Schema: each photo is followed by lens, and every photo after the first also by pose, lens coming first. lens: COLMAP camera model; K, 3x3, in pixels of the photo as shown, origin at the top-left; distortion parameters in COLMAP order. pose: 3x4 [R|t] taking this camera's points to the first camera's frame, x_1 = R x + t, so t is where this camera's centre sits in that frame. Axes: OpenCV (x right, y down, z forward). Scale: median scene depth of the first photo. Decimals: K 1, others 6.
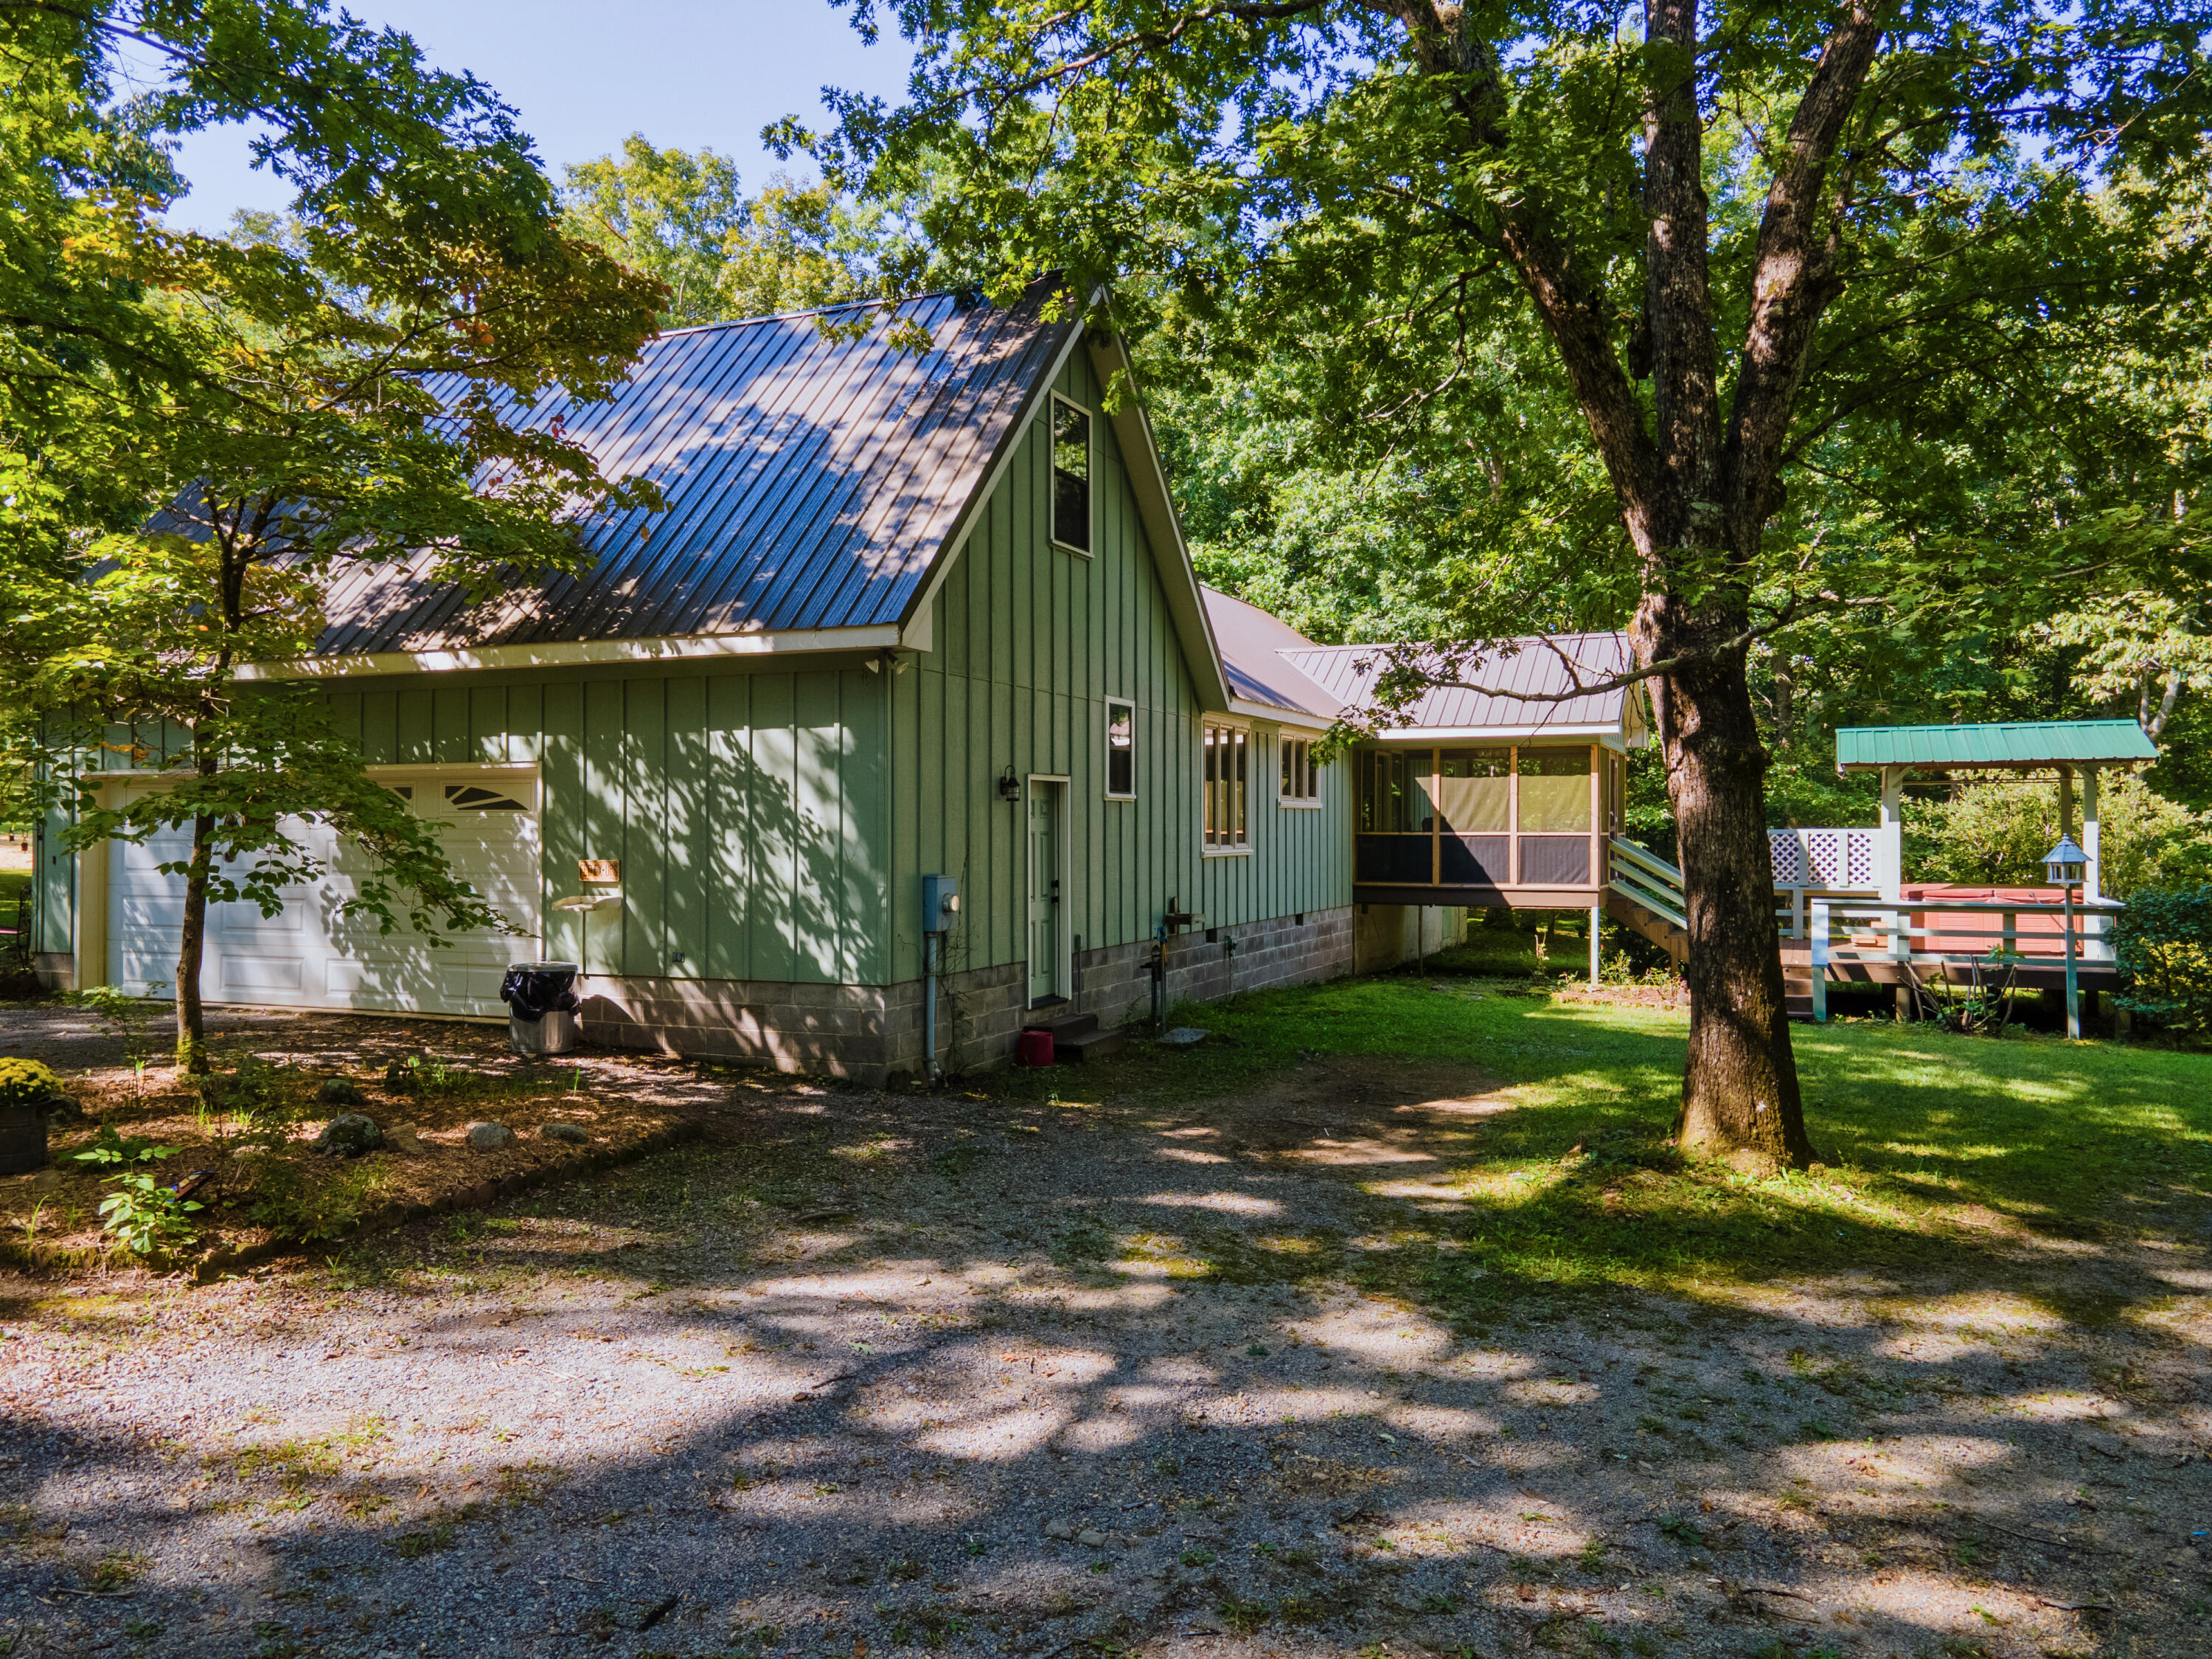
lens RADIAL K [[1572.6, 0, 1107.7], [0, 1572.6, 829.3], [0, 0, 1]] dist [0.013814, 0.006426]
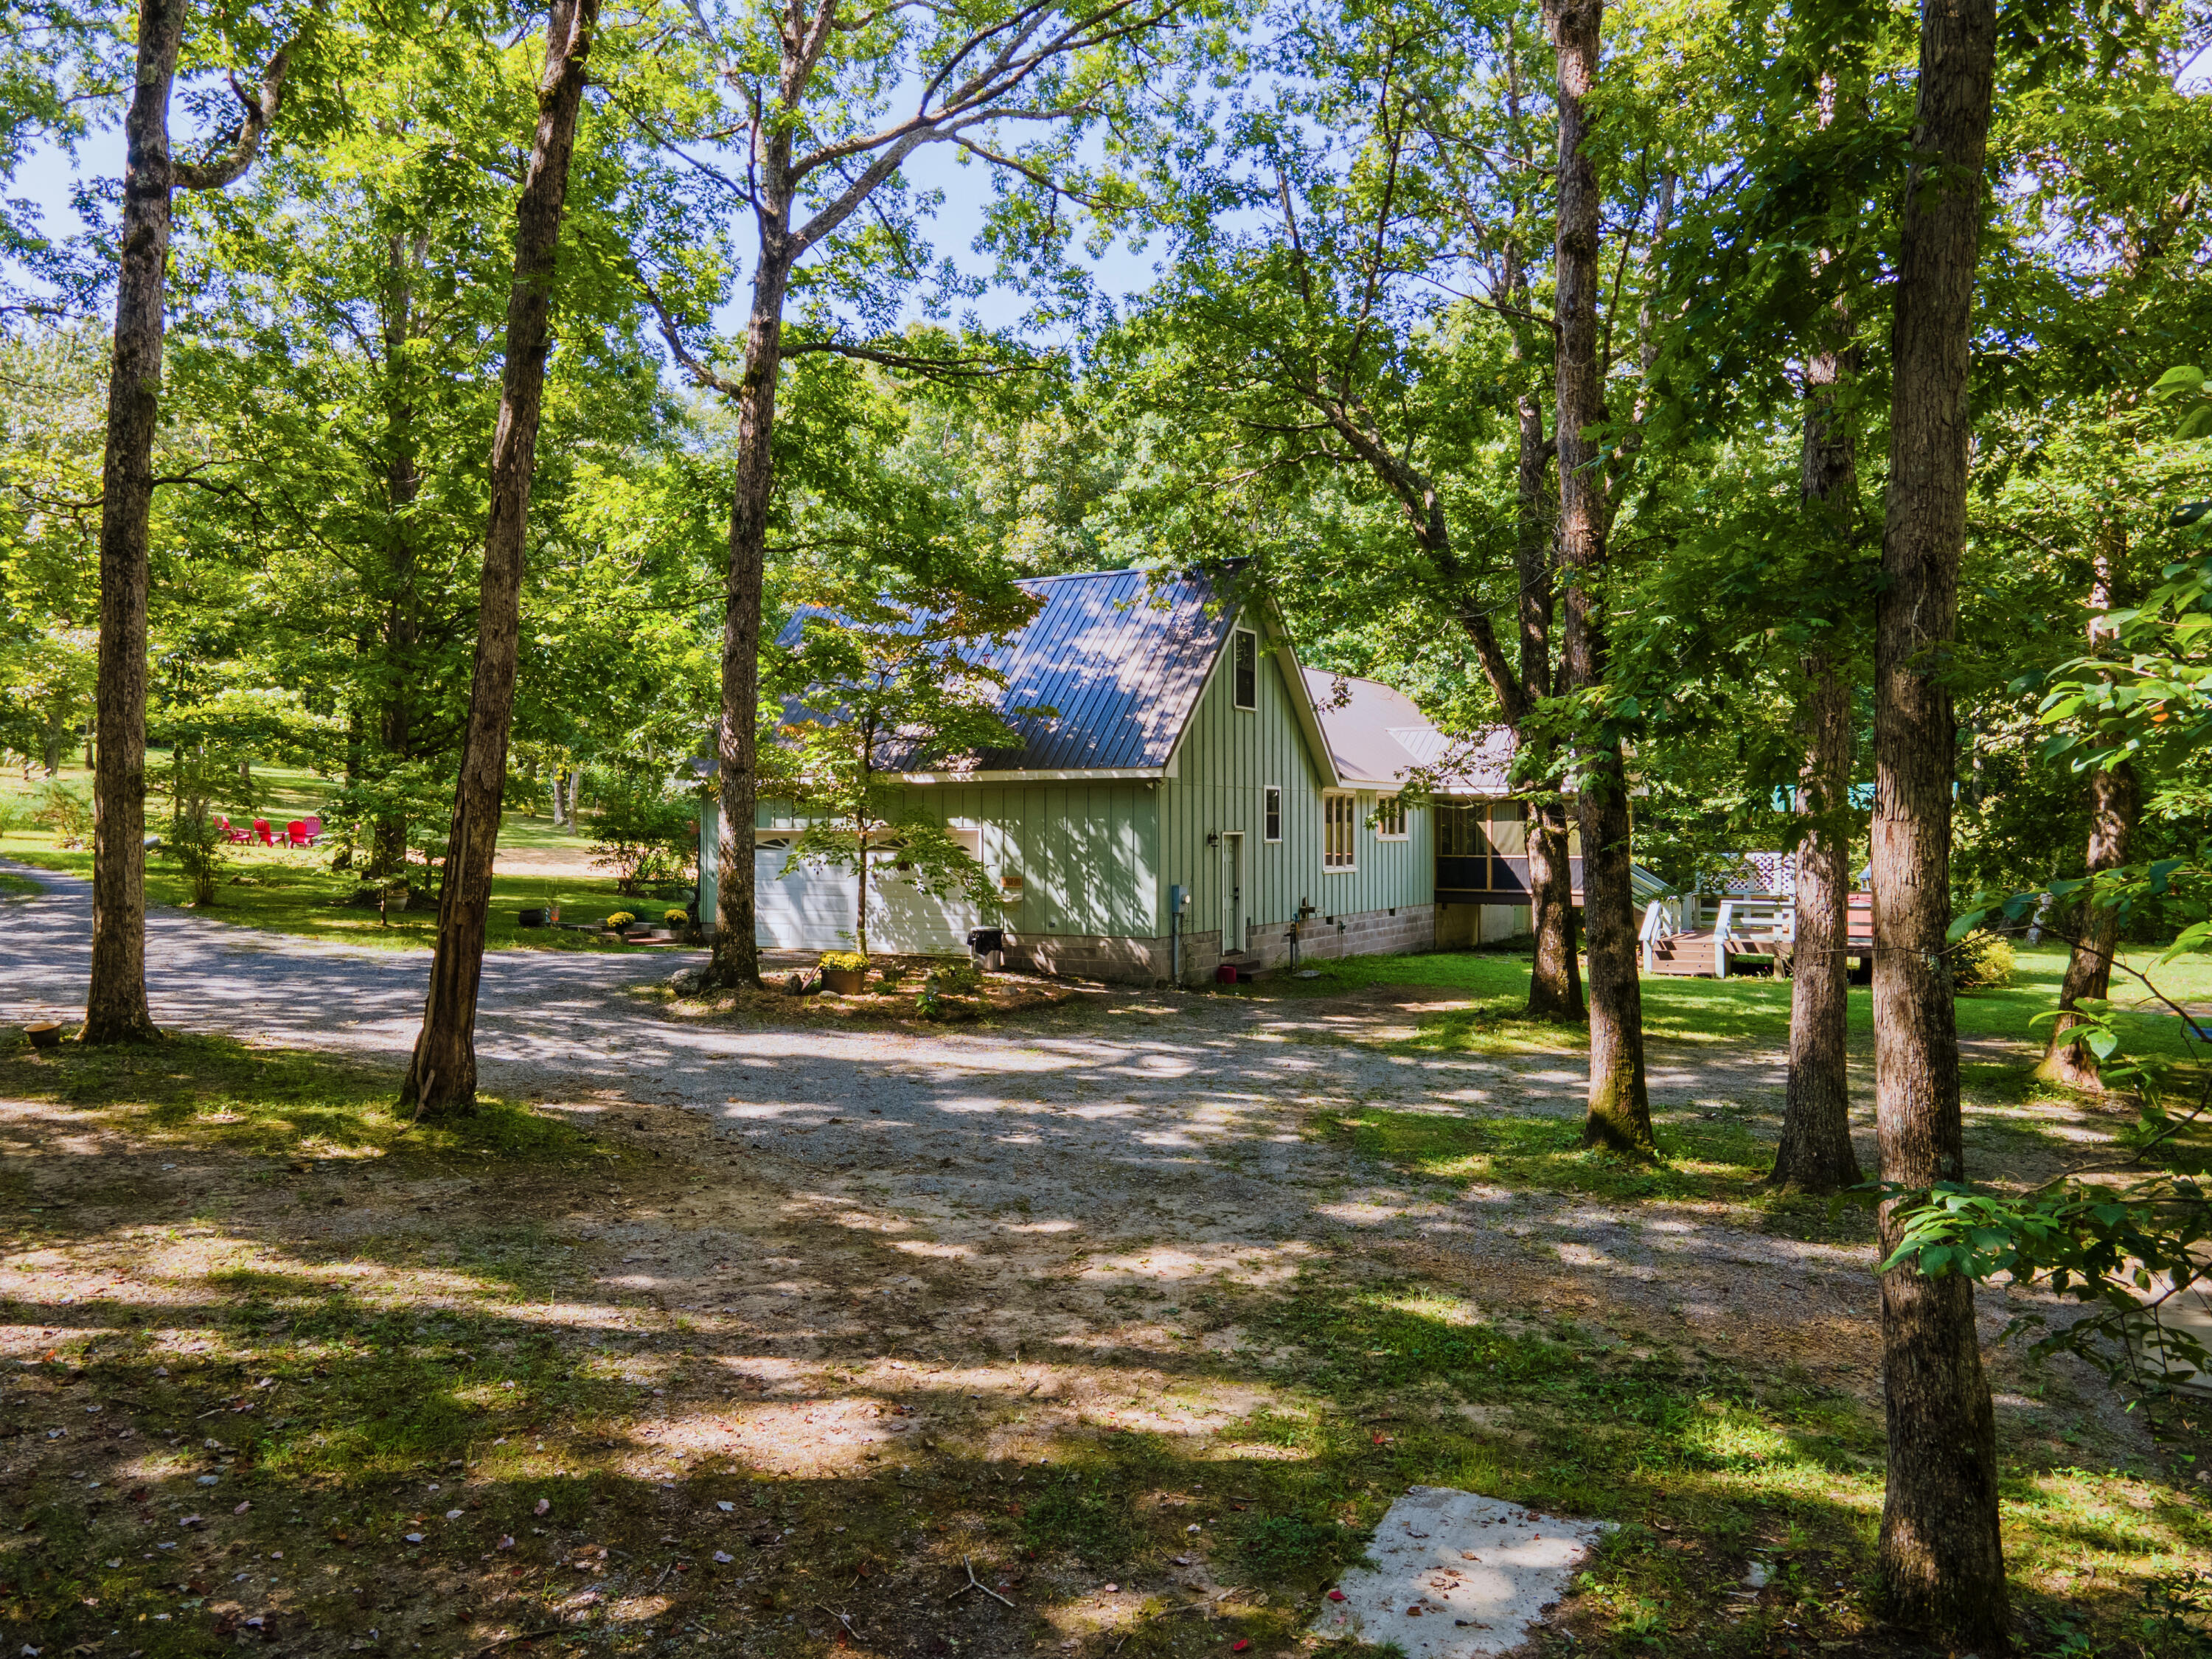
lens RADIAL K [[1572.6, 0, 1103.0], [0, 1572.6, 826.9], [0, 0, 1]] dist [0.013814, 0.006426]
pose [[0.993296, -0.000788, -0.115594, 0.022753], [0.000431, 0.999995, -0.003120, -0.031021], [0.115596, 0.003049, 0.993292, -0.795816]]
